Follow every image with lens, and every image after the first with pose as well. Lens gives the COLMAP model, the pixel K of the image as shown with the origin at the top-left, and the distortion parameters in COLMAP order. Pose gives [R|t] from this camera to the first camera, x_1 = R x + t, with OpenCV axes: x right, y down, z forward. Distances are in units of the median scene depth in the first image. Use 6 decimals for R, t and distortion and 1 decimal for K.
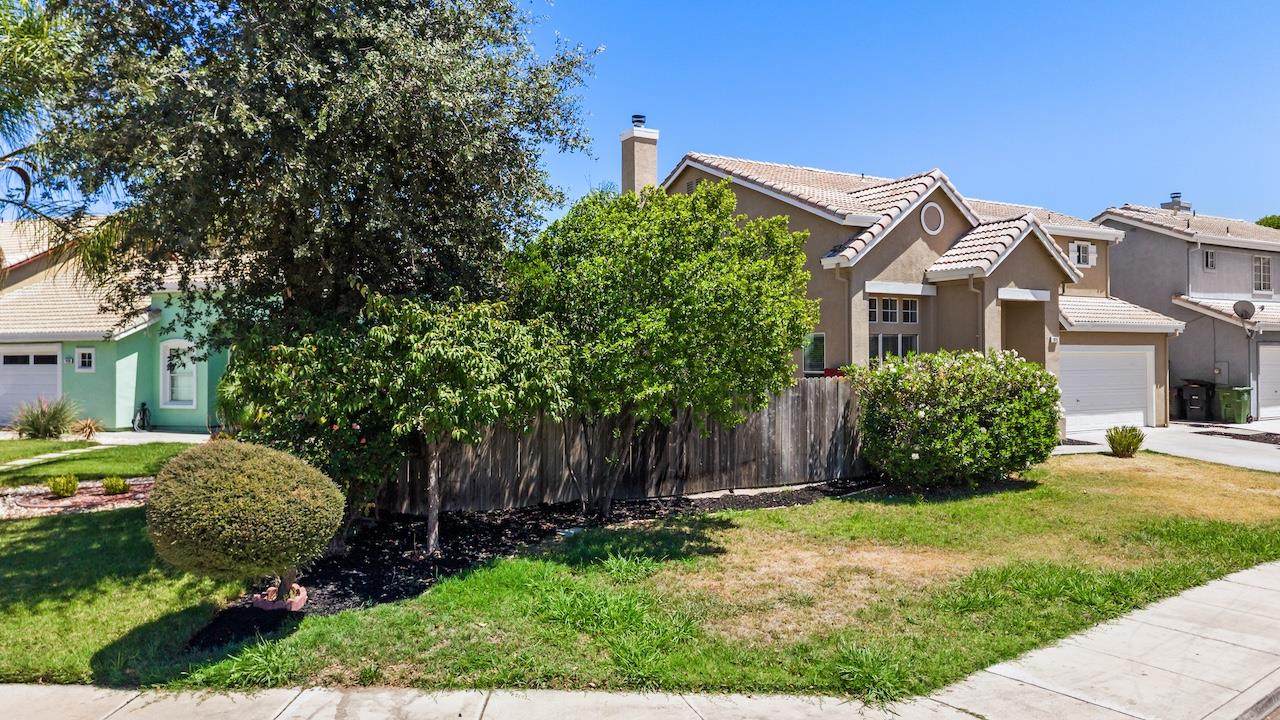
lens RADIAL K [[843.8, 0, 640.0], [0, 843.8, 360.0], [0, 0, 1]] dist [0.000495, -0.000263]
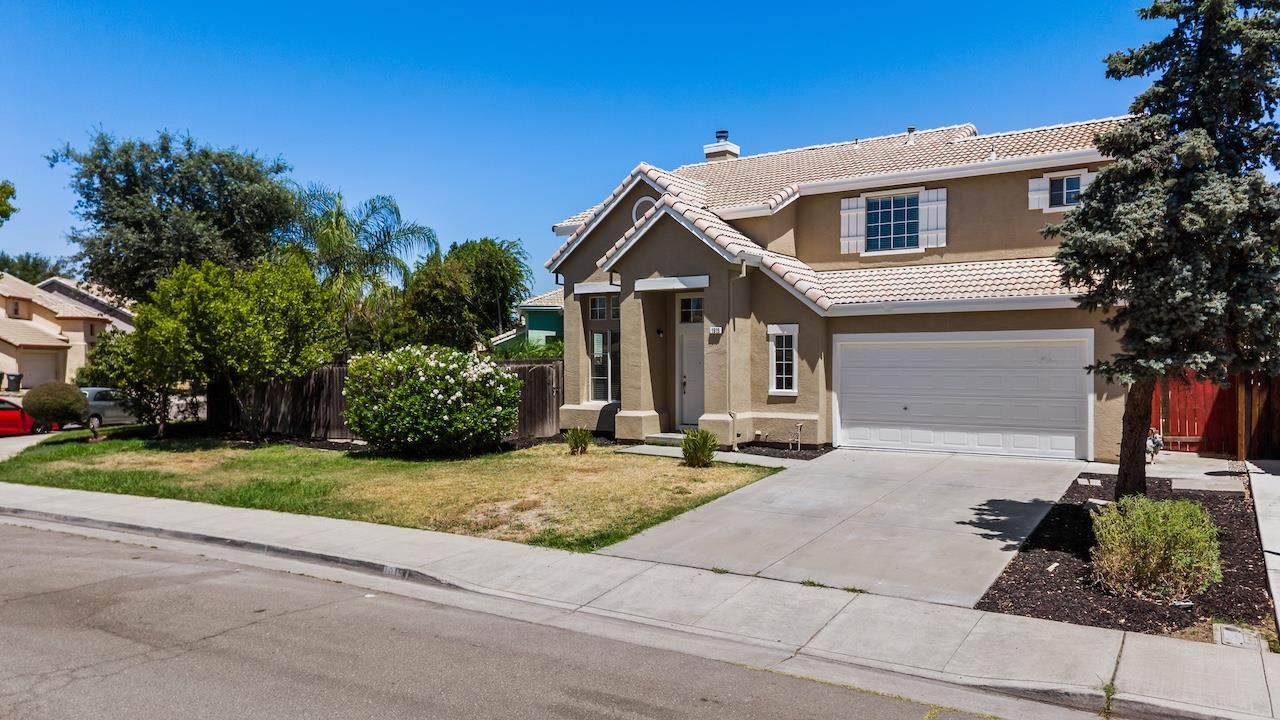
lens RADIAL K [[855.6, 0, 660.5], [0, 855.6, 381.5], [0, 0, 1]] dist [-0.002030, -0.001389]
pose [[0.474365, 0.023611, -0.880012, 1.033750], [0.001615, 0.999615, 0.027690, 0.003545], [0.880327, -0.014556, 0.474144, 0.438921]]
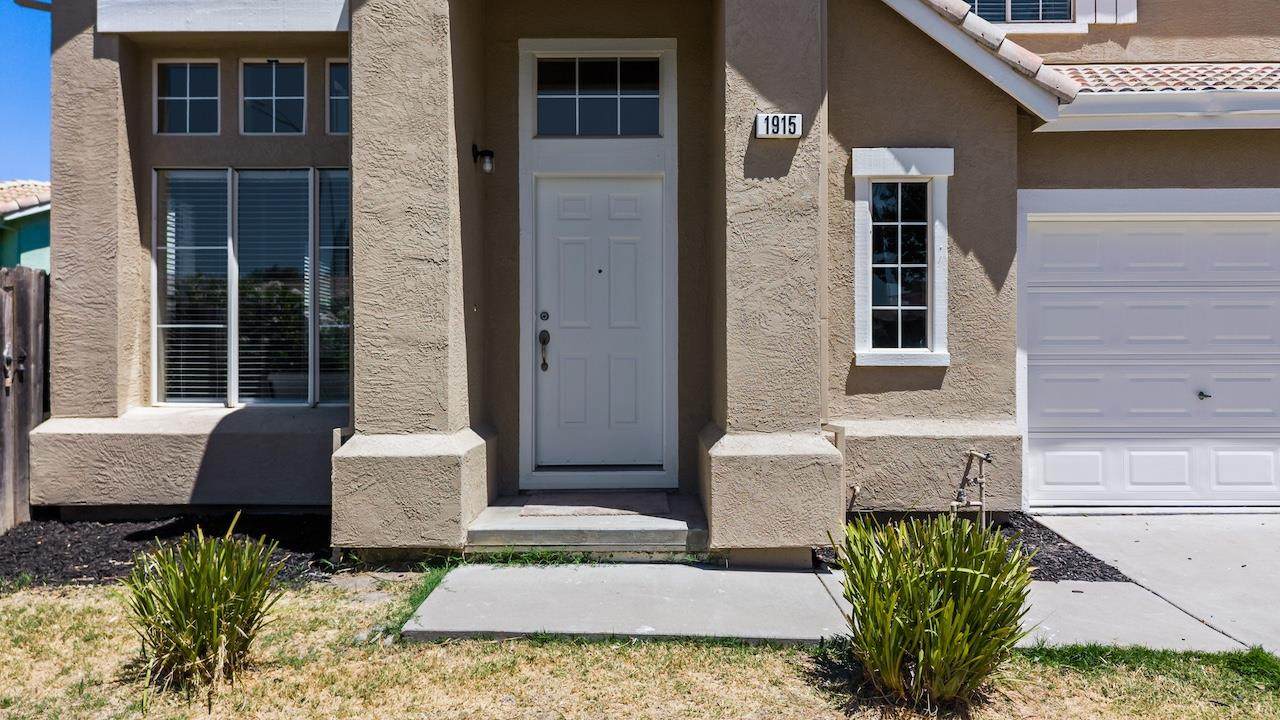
lens RADIAL K [[843.8, 0, 640.0], [0, 843.8, 360.0], [0, 0, 1]] dist [0.000495, -0.000263]
pose [[0.866418, 0.001236, -0.499318, 0.476304], [0.002401, 0.999975, 0.006641, 0.033499], [0.499313, -0.006953, 0.866394, 0.644023]]
